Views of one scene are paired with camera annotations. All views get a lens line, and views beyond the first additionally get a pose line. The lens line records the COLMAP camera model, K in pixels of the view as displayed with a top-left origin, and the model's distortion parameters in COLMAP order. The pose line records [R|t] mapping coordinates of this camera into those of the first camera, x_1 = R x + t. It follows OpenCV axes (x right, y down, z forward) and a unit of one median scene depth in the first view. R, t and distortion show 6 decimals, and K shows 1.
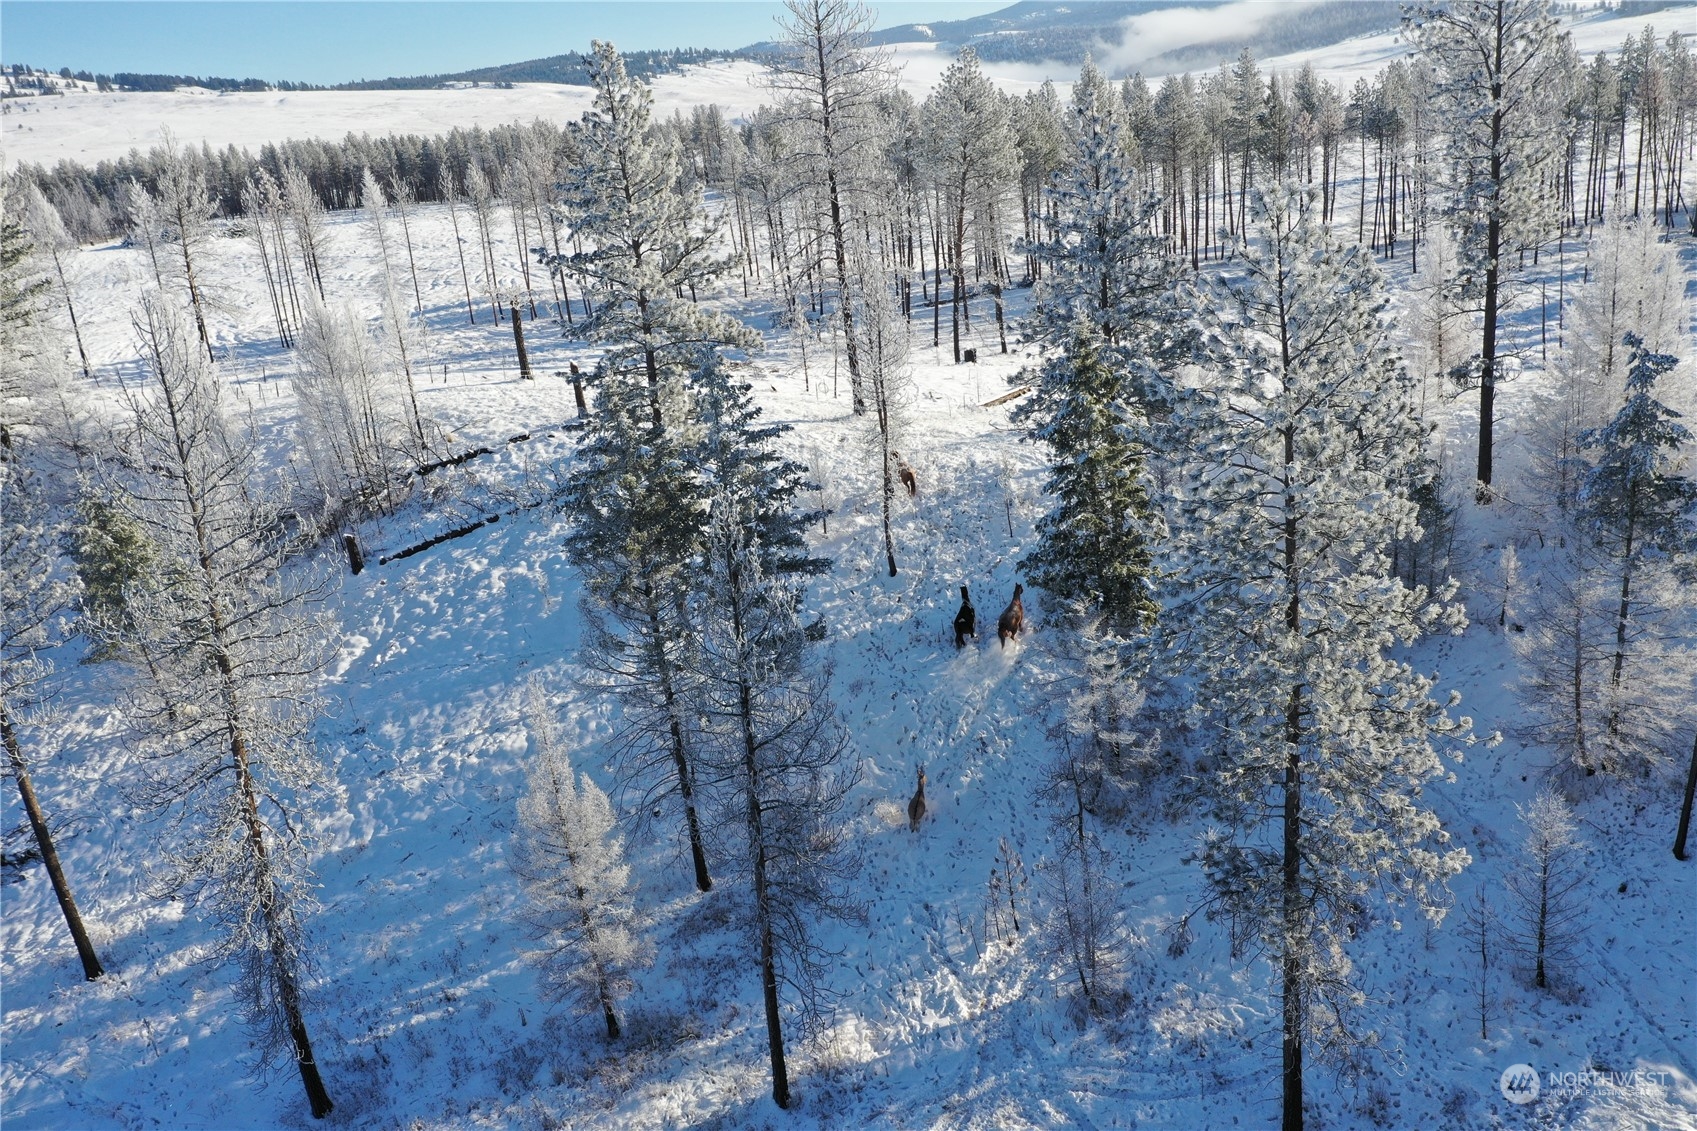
lens RADIAL K [[1350.6, 0, 847.2], [0, 1350.6, 558.2], [0, 0, 1]] dist [0.013955, 0.003028]
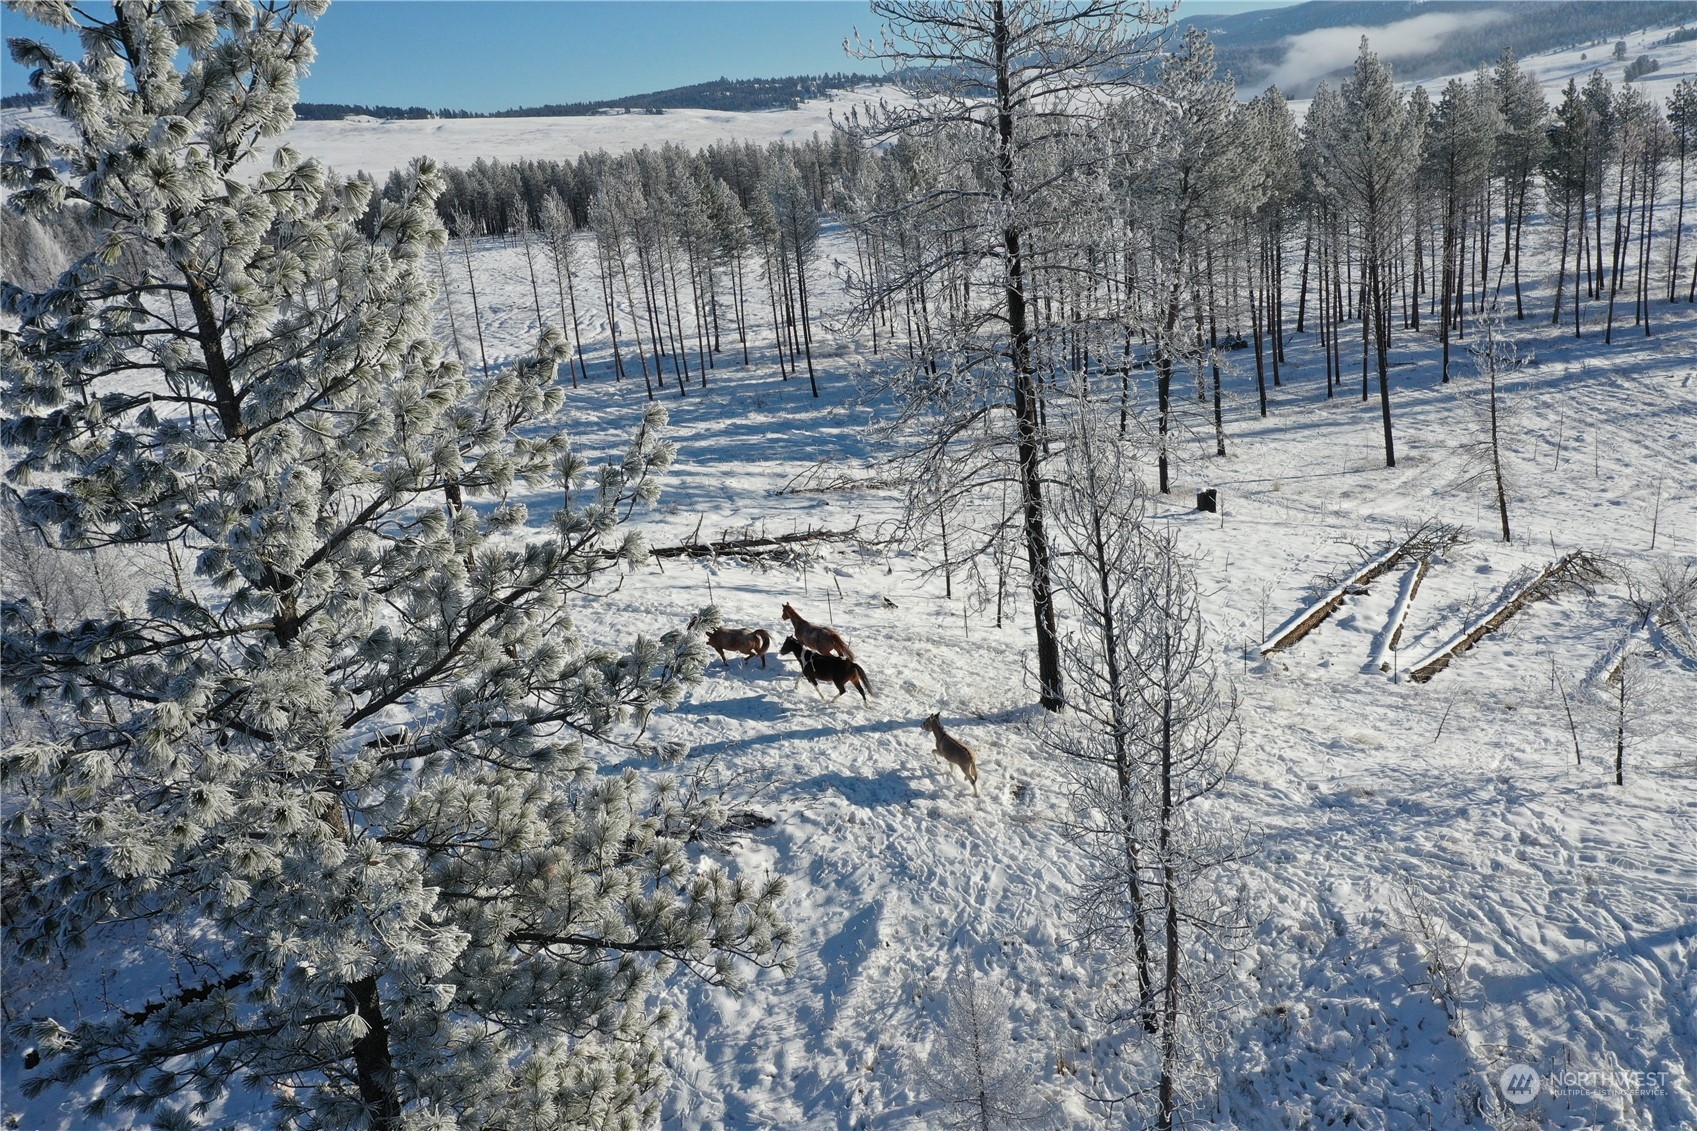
lens RADIAL K [[1350.6, 0, 850.4], [0, 1350.6, 549.9], [0, 0, 1]] dist [0.013955, 0.003028]
pose [[0.994878, 0.024892, -0.097967, -0.011225], [-0.027030, 0.999423, -0.020558, -0.097562], [0.097399, 0.023101, 0.994977, 0.315265]]
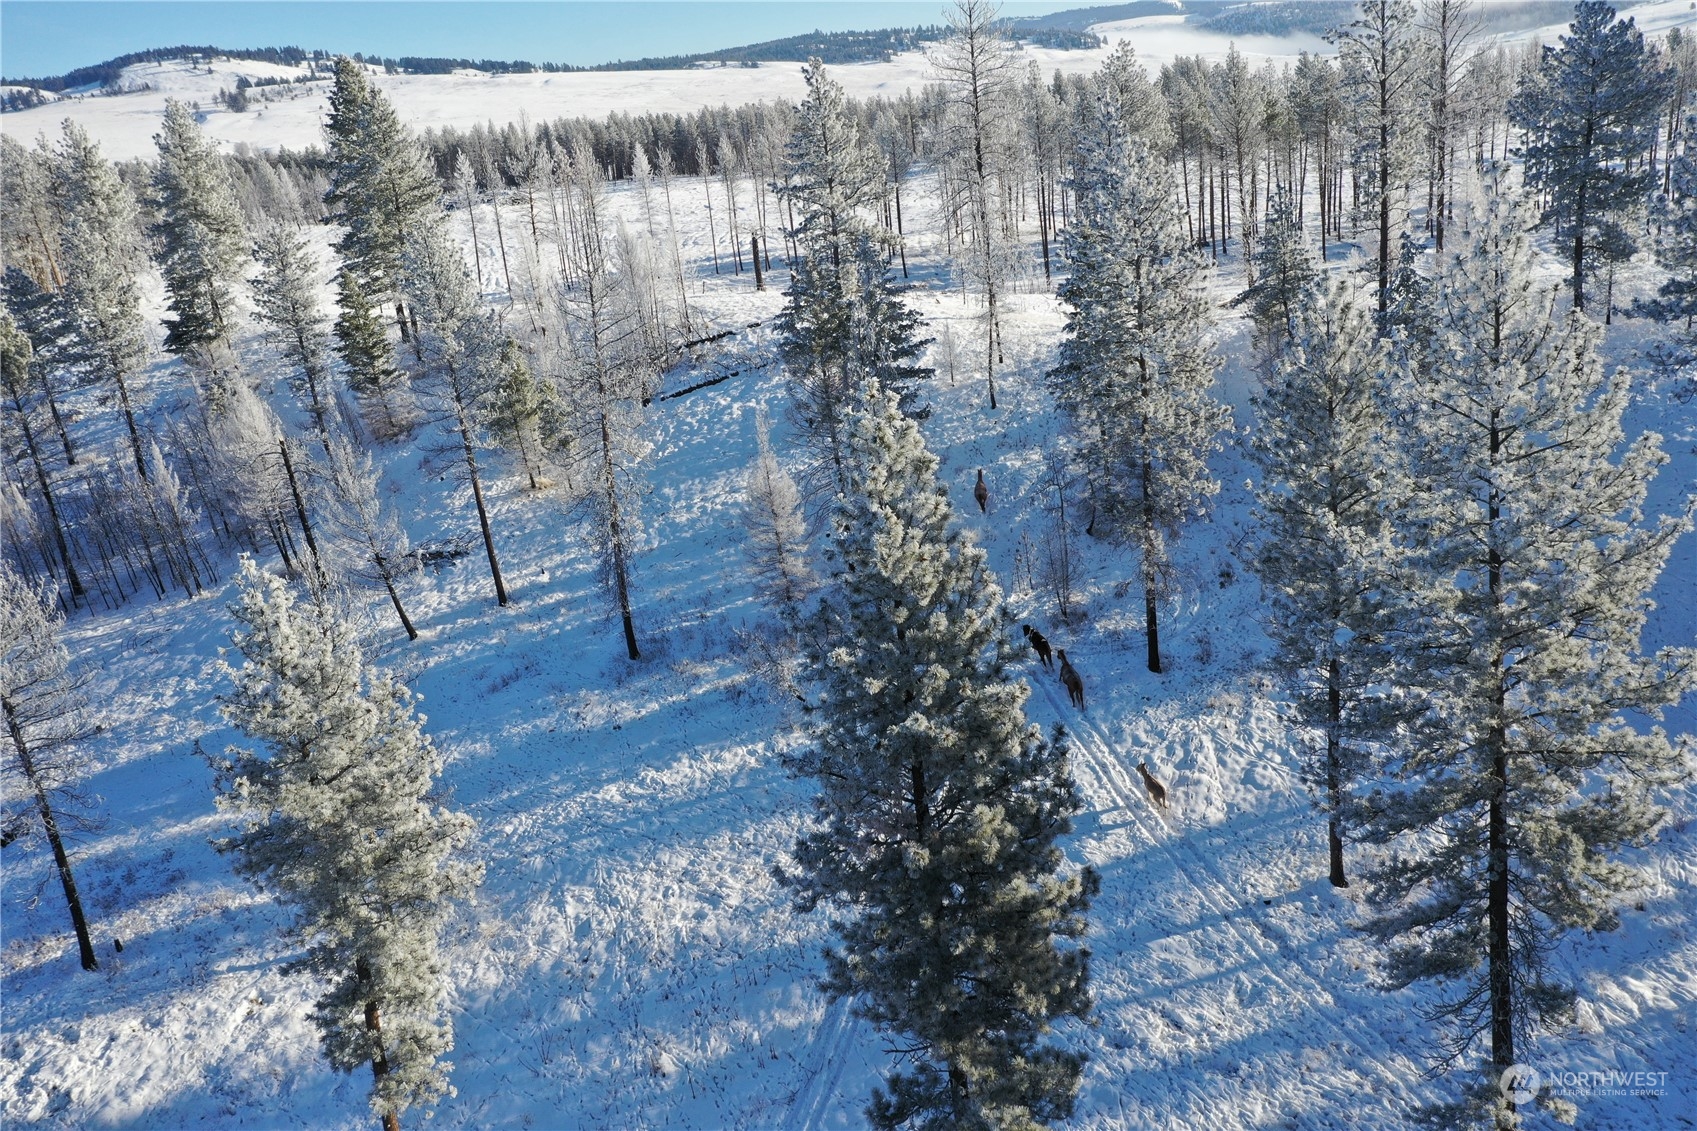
lens RADIAL K [[1350.6, 0, 853.8], [0, 1350.6, 560.2], [0, 0, 1]] dist [0.013955, 0.003028]
pose [[0.986696, 0.048283, -0.155244, 0.059877], [-0.045670, 0.998749, 0.020351, 0.077491], [0.156032, -0.012991, 0.987666, -0.250288]]
